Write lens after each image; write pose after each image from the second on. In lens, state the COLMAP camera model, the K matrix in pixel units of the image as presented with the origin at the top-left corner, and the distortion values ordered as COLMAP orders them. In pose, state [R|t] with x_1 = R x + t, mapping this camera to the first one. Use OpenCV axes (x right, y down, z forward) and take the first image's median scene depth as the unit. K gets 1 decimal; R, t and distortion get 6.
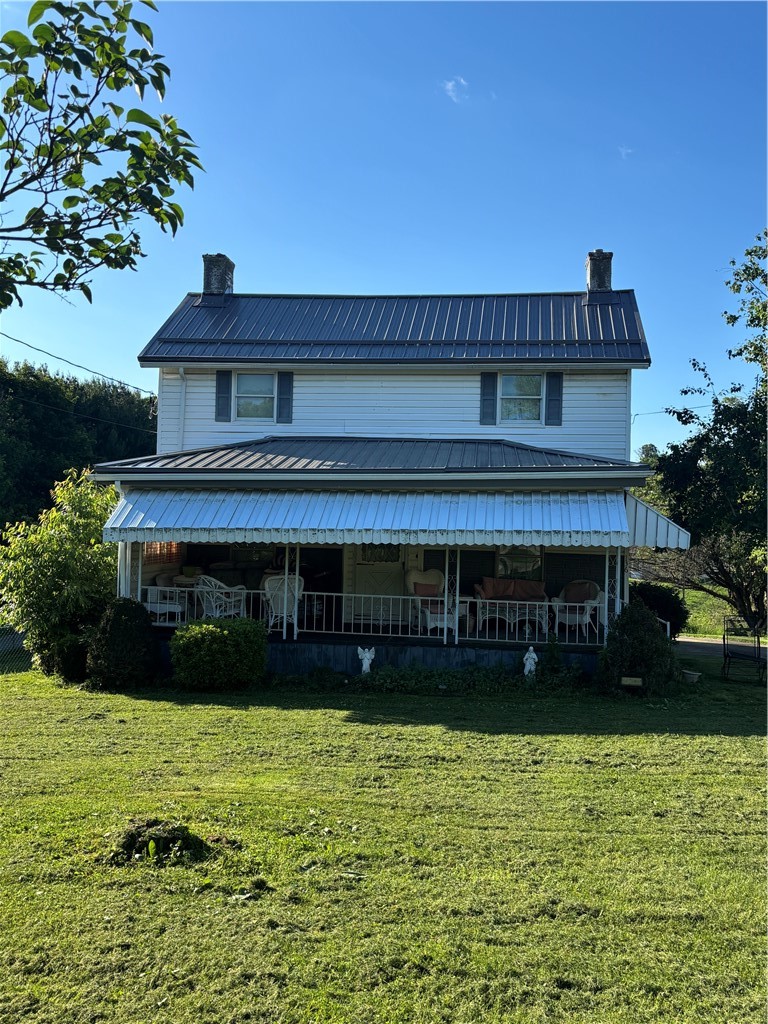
lens RADIAL K [[987.2, 0, 383.7], [0, 987.2, 508.7], [0, 0, 1]] dist [0.015480, 0.000000]
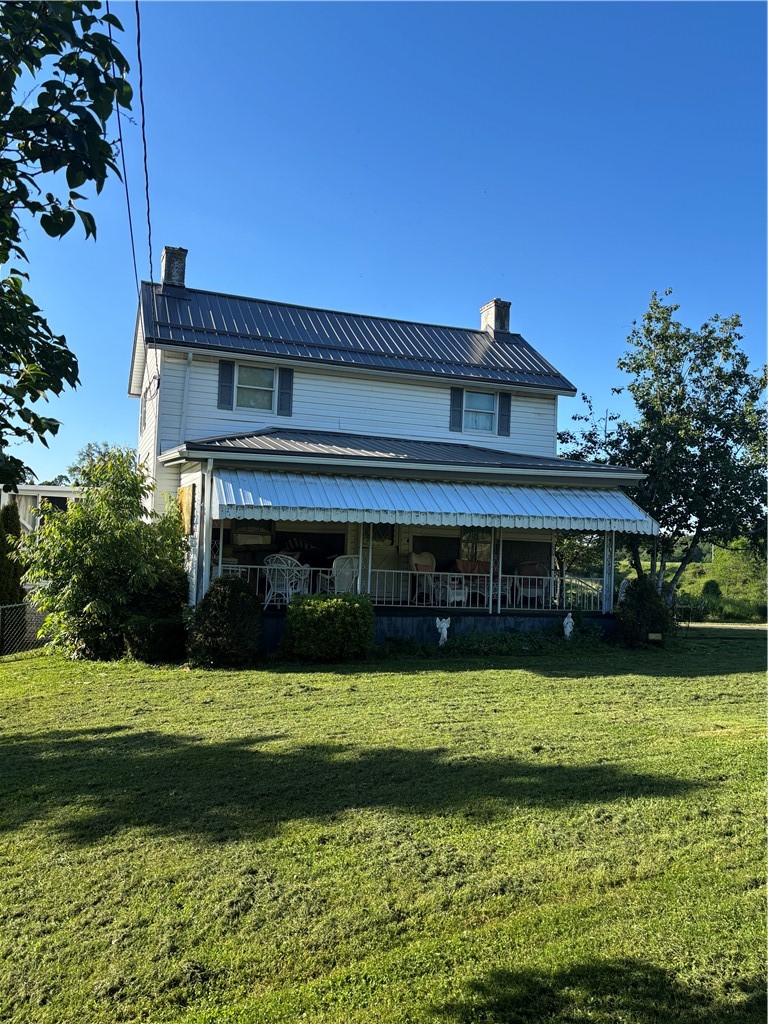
lens RADIAL K [[832.0, 0, 384.1], [0, 832.0, 516.4], [0, 0, 1]] dist [0.010061, 0.000794]
pose [[0.888968, 0.028429, 0.457086, -0.424436], [-0.027137, 0.999588, -0.009393, 0.028786], [-0.457164, -0.004054, 0.889373, 0.150020]]
